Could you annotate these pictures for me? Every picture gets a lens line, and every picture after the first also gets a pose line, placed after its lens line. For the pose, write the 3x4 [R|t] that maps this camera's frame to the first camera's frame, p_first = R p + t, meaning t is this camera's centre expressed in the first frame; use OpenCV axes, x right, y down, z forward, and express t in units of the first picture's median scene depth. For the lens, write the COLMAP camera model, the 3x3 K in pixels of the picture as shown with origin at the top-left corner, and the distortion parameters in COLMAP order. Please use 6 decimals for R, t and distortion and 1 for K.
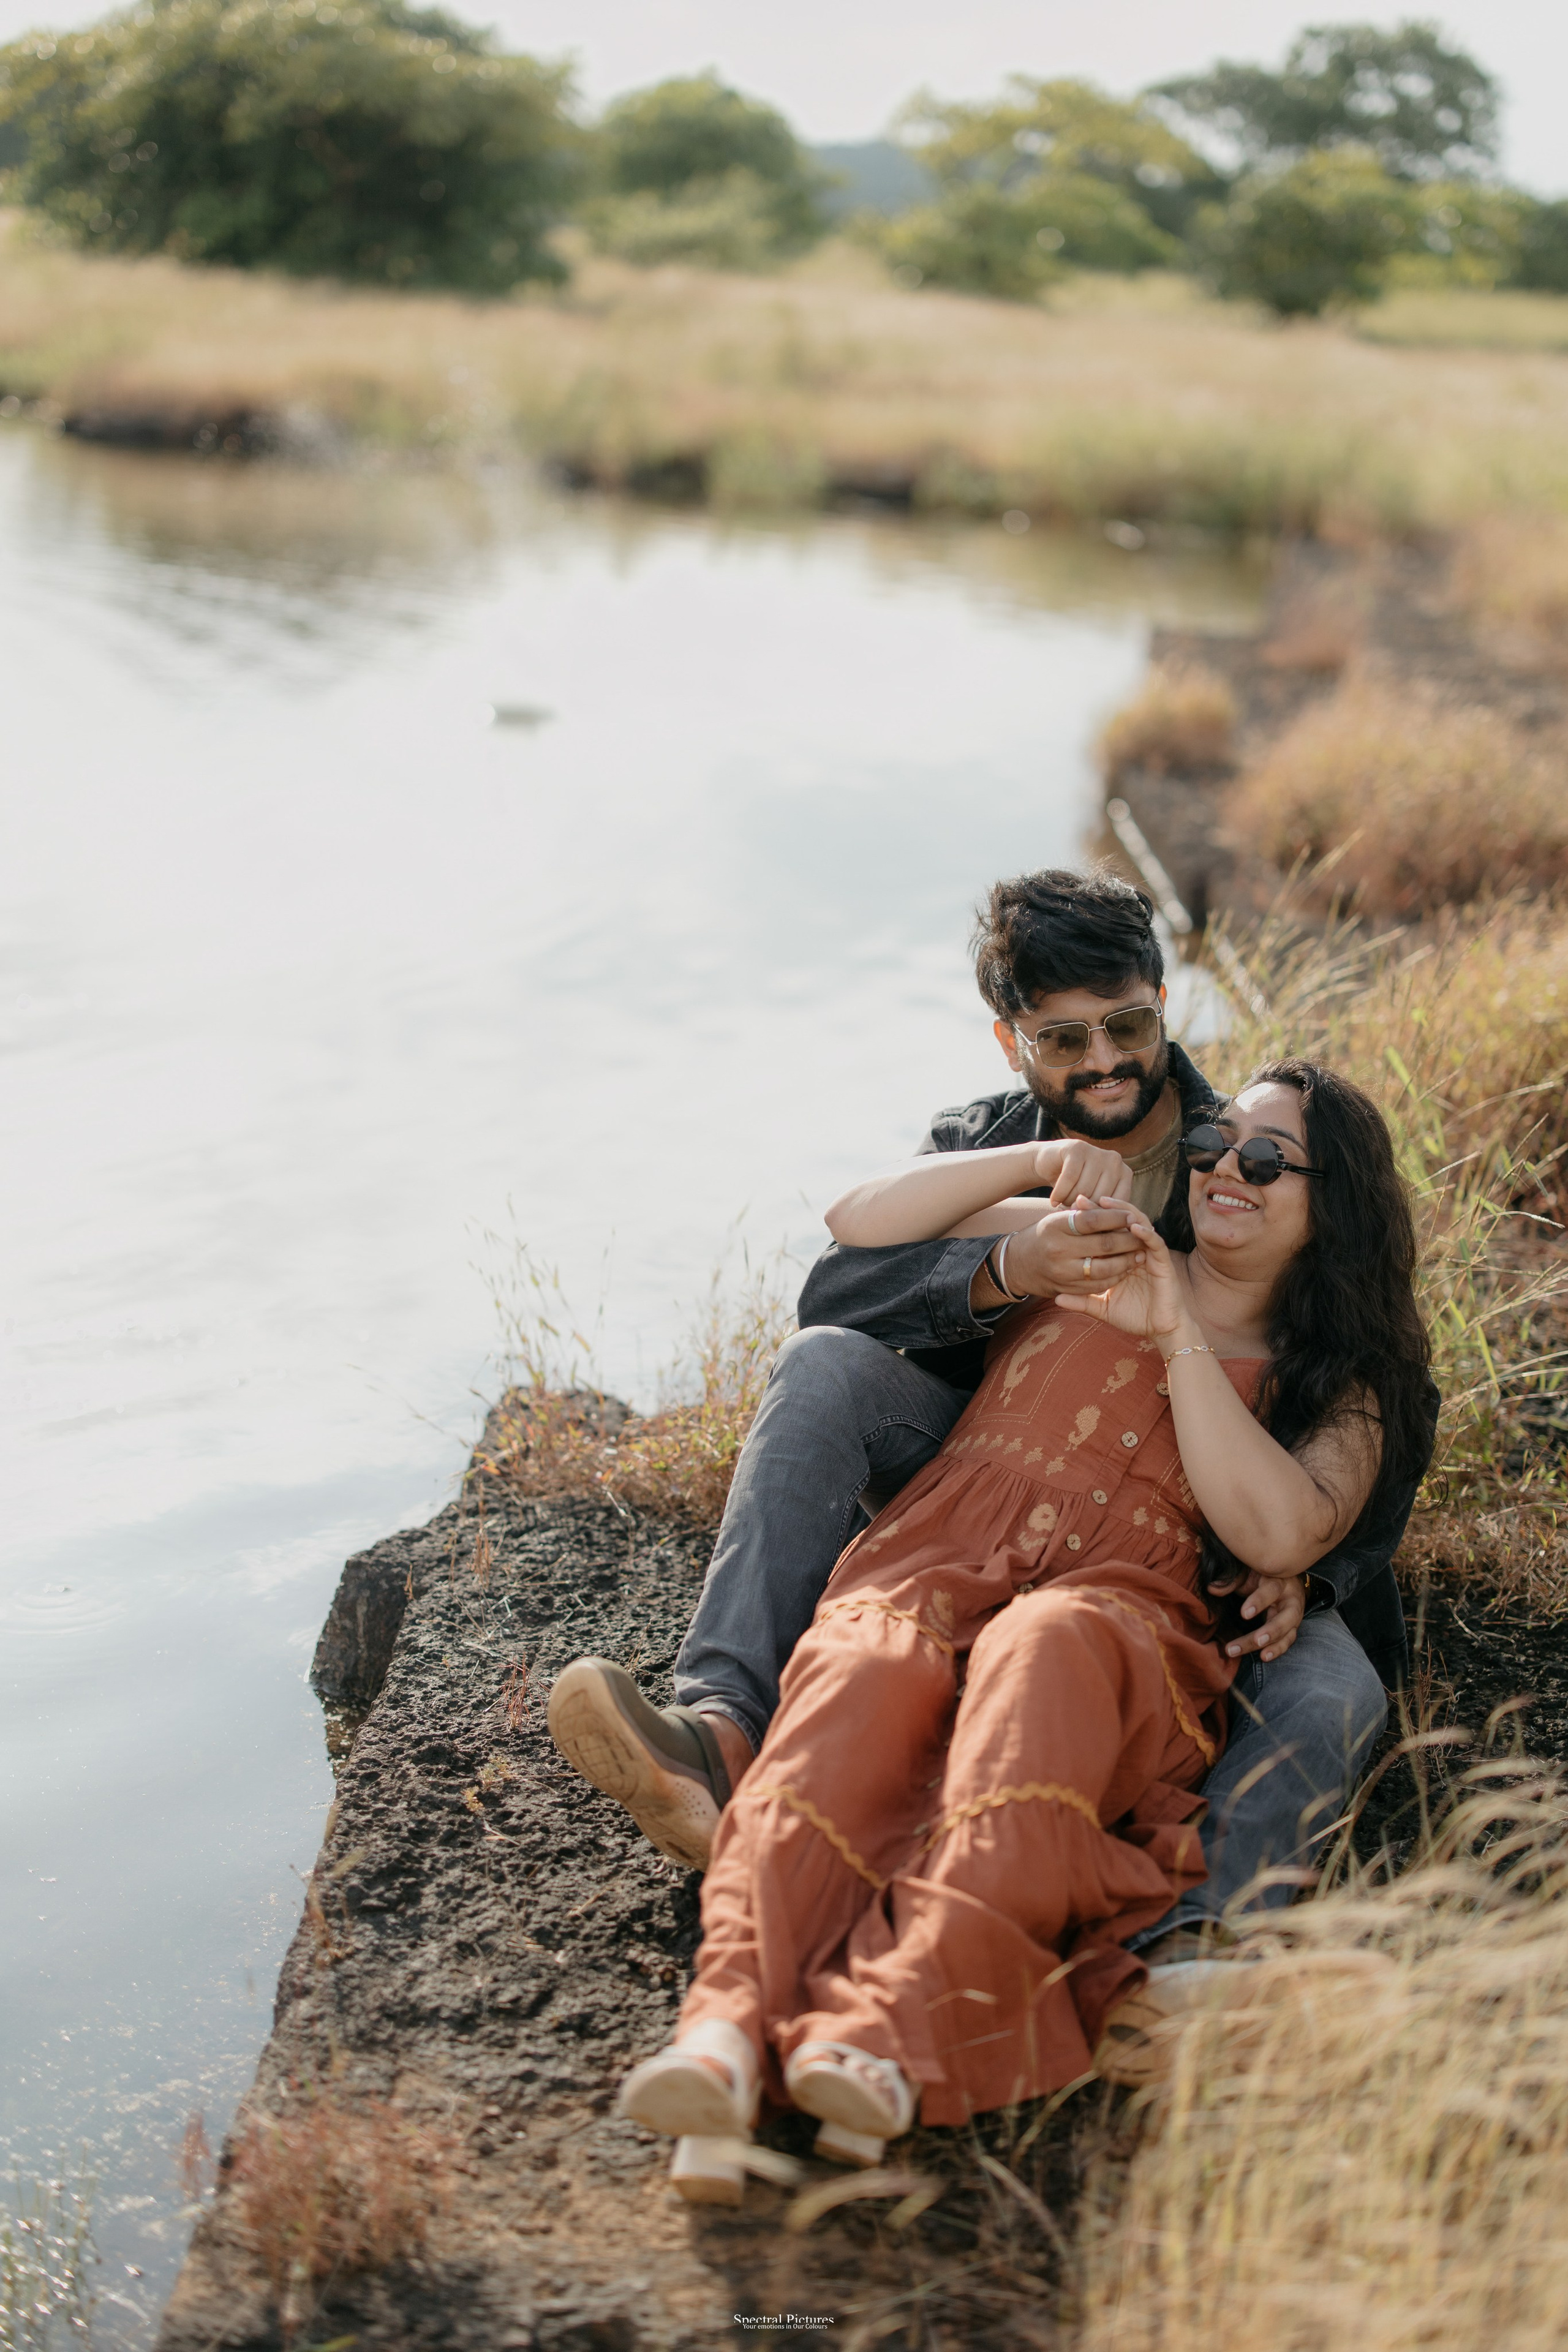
lens RADIAL K [[3734.0, 0, 784.0], [0, 3734.0, 1176.0], [0, 0, 1]] dist [0.065987, -0.046089]
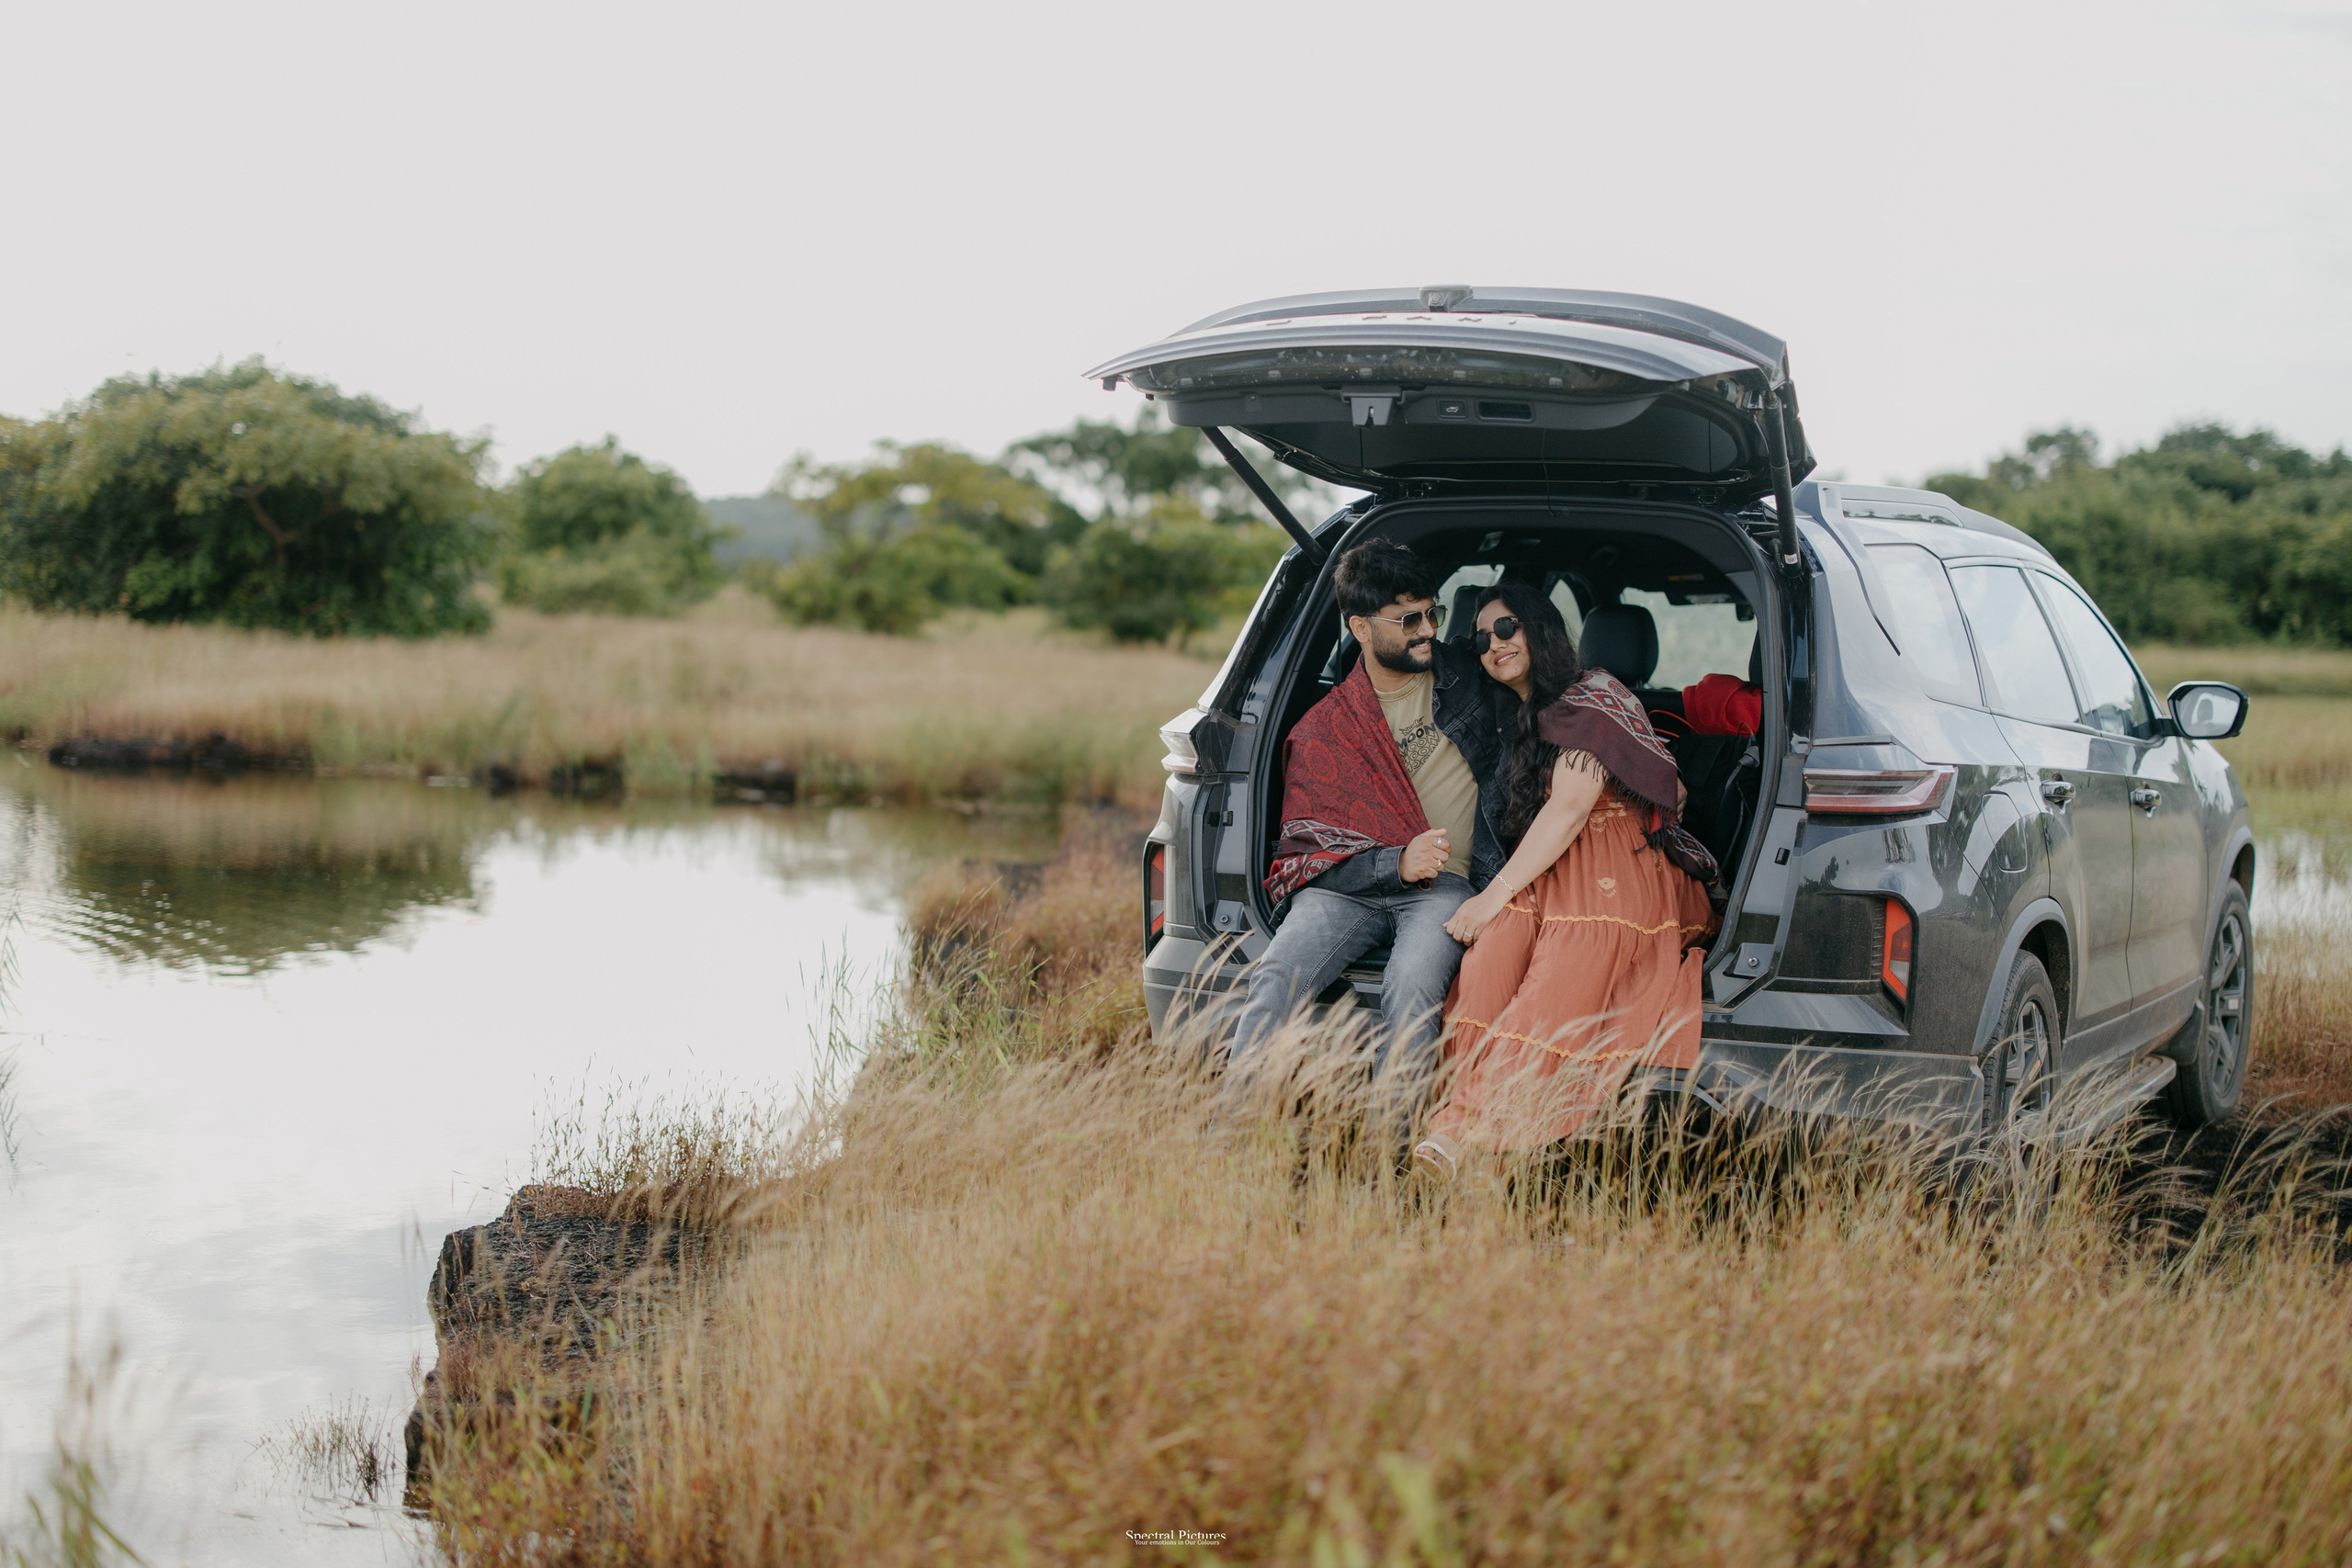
lens RADIAL K [[3733.6, 0, 1176.0], [0, 3733.6, 784.0], [0, 0, 1]] dist [0.065987, -0.046089]
pose [[0.991088, -0.035629, 0.128355, 0.001736], [0.059319, 0.980799, -0.185779, 0.029610], [-0.119271, 0.191738, 0.974172, -0.112746]]
